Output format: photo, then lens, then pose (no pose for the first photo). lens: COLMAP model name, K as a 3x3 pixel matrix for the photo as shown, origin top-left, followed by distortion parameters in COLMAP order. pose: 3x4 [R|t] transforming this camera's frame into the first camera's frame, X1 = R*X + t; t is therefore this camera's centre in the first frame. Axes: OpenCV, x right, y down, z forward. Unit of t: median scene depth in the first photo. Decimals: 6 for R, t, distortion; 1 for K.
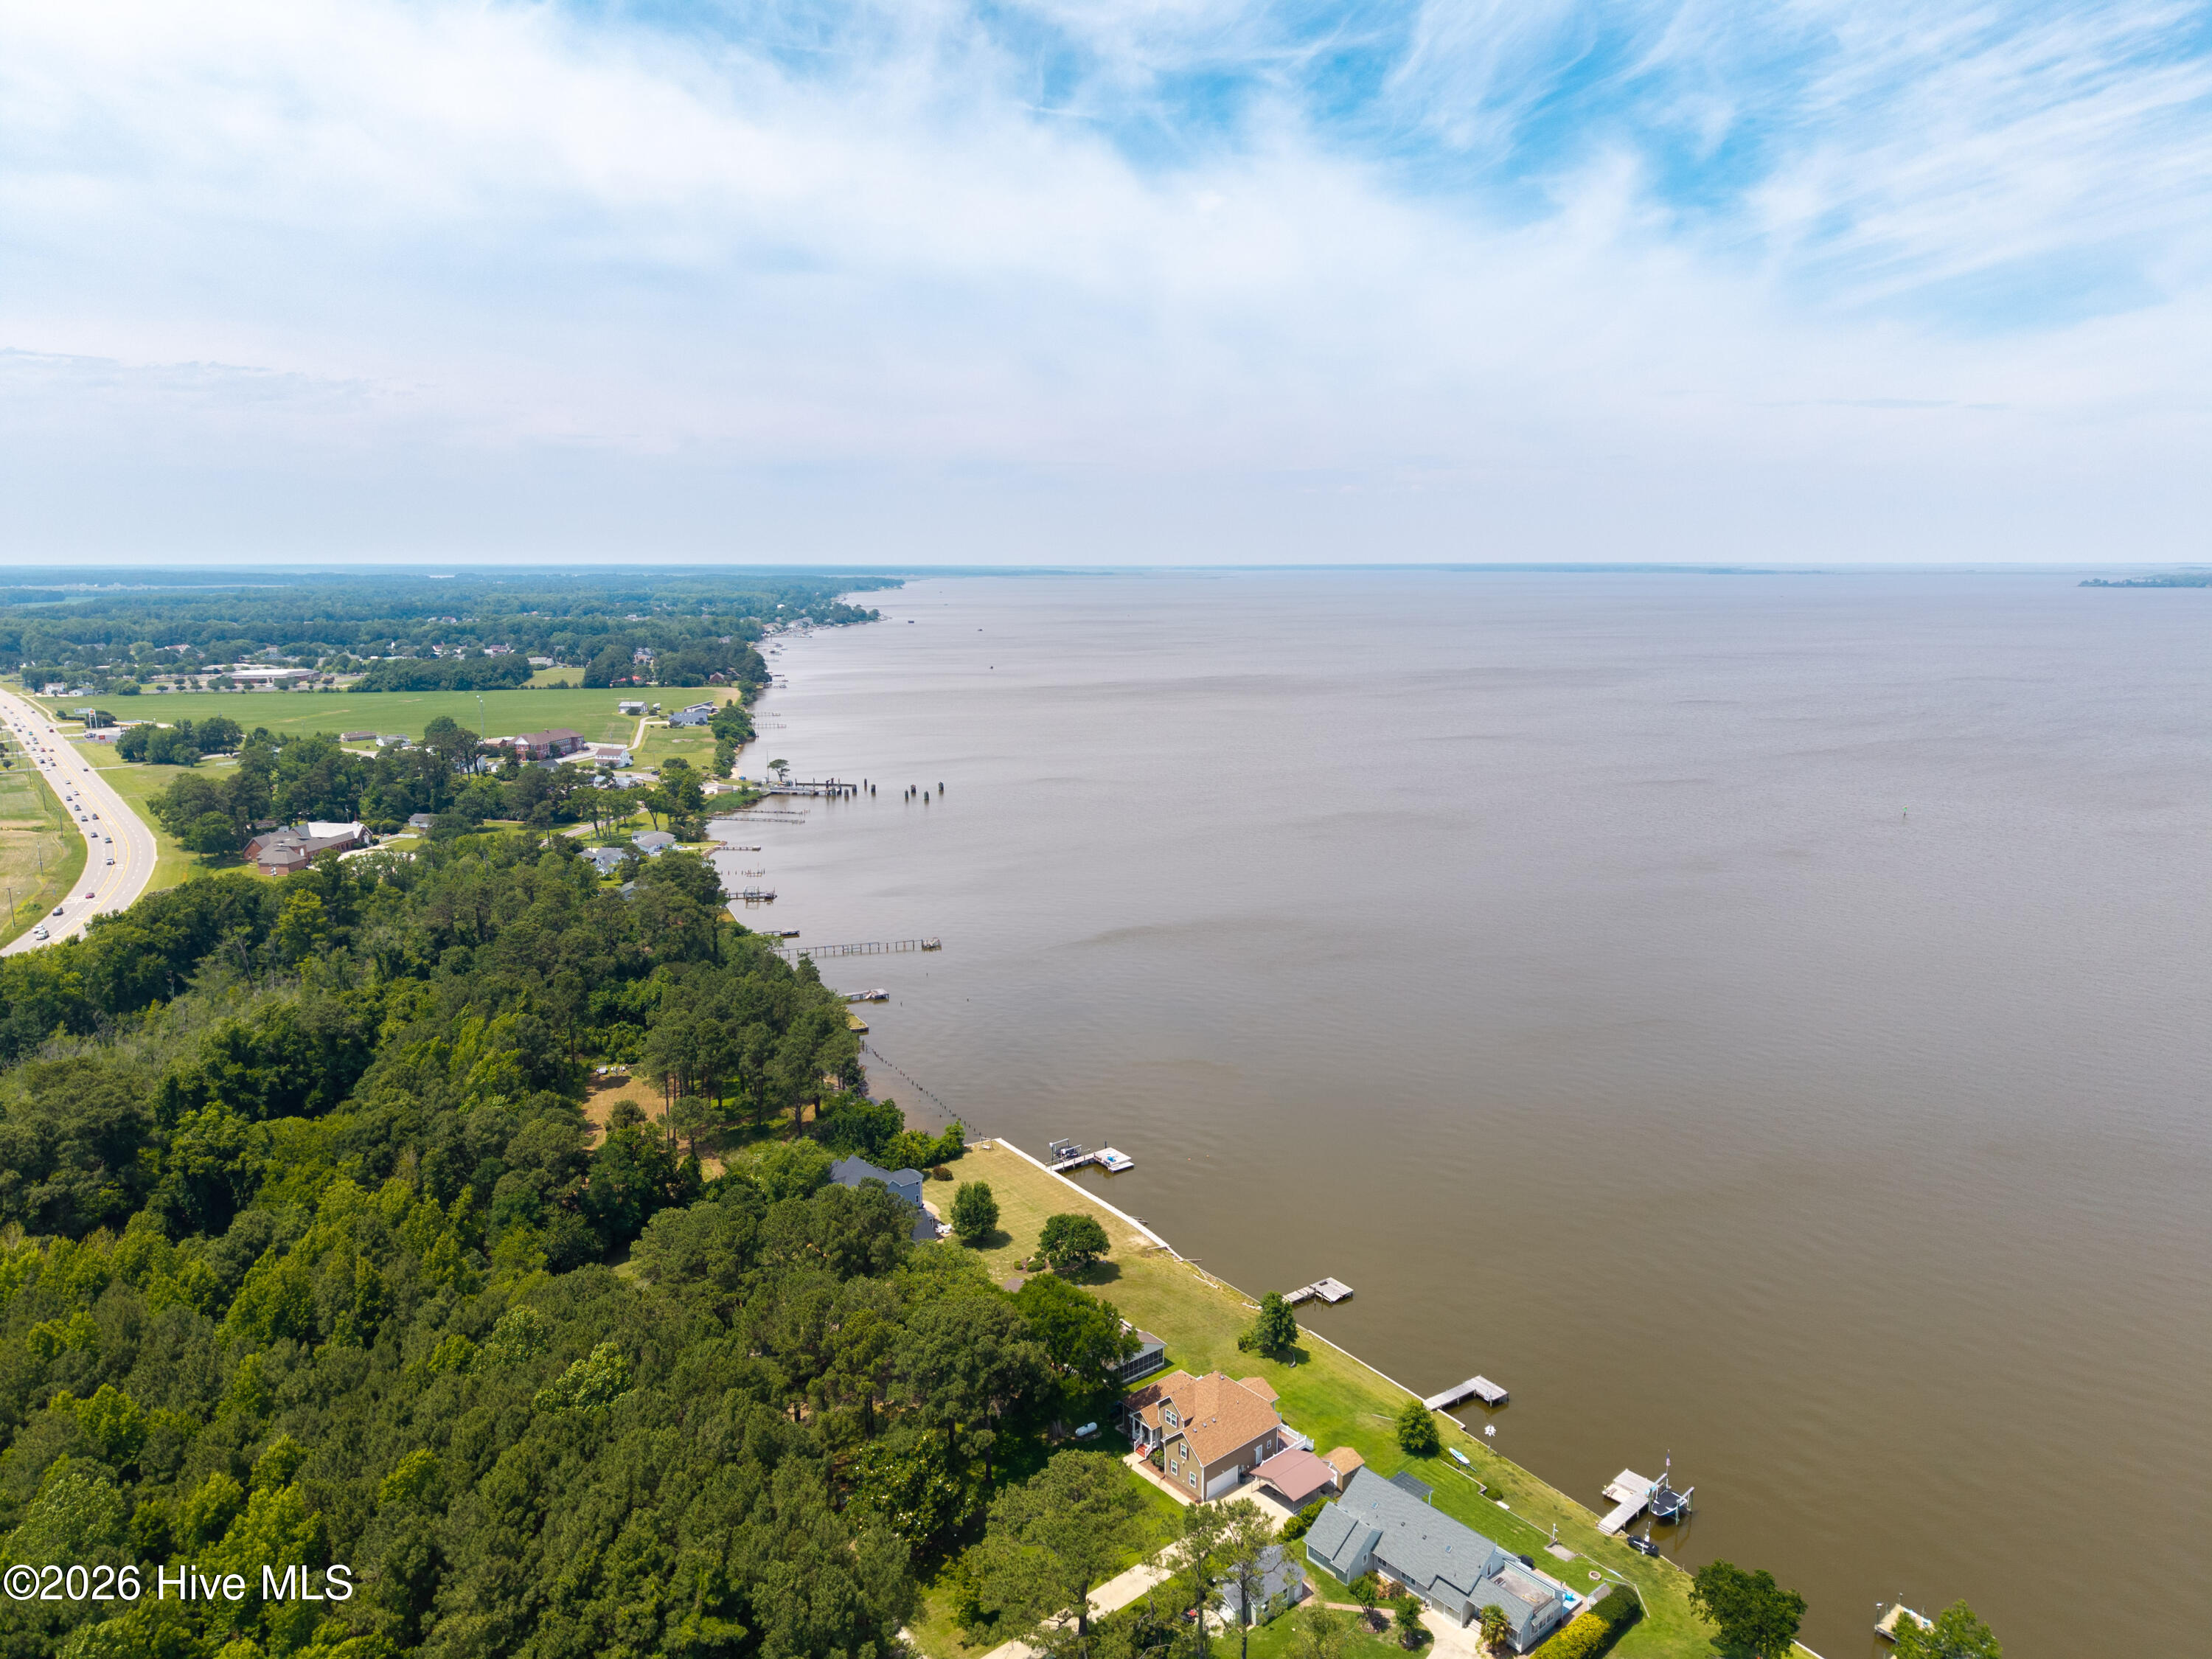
lens RADIAL K [[1530.6, 0, 1121.3], [0, 1530.6, 848.2], [0, 0, 1]] dist [0.048164, -0.033186]
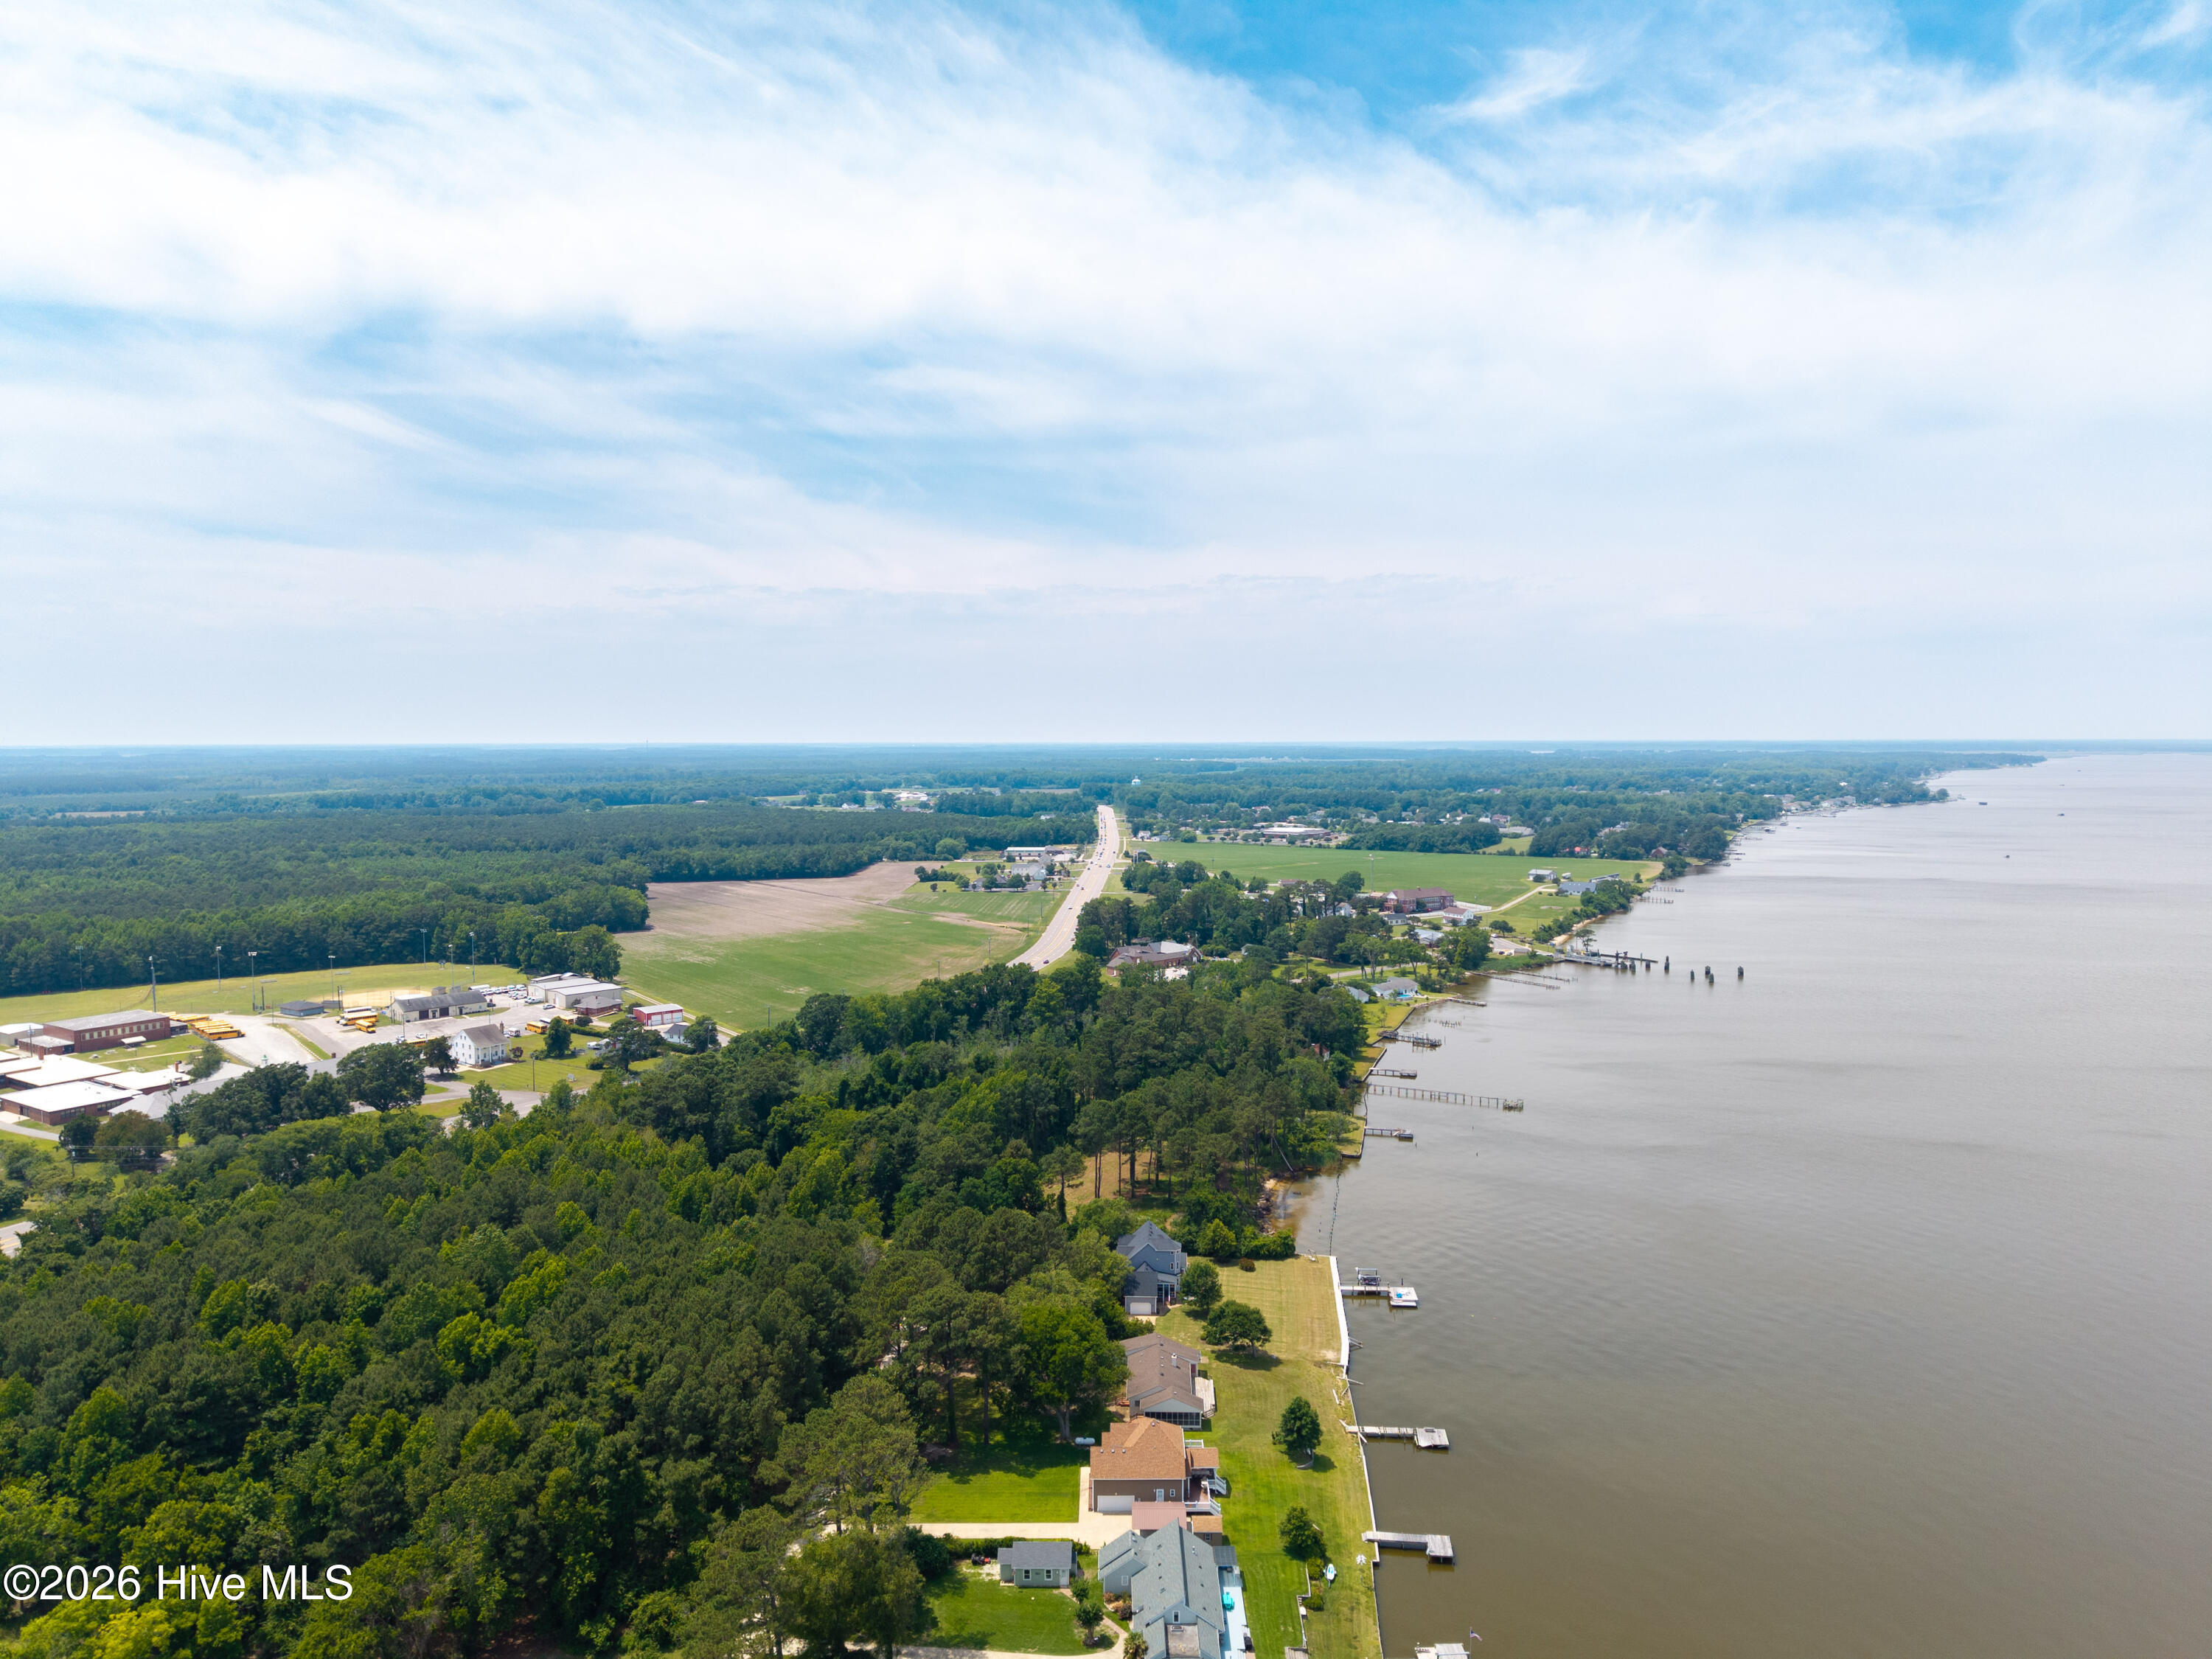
lens RADIAL K [[1493.0, 0, 1102.2], [0, 1493.0, 911.7], [0, 0, 1]] dist [0.042539, -0.032754]
pose [[0.738990, 0.081335, -0.668789, 0.147481], [-0.125870, 0.991875, -0.018456, -0.006387], [0.661854, 0.097819, 0.743223, 0.008436]]
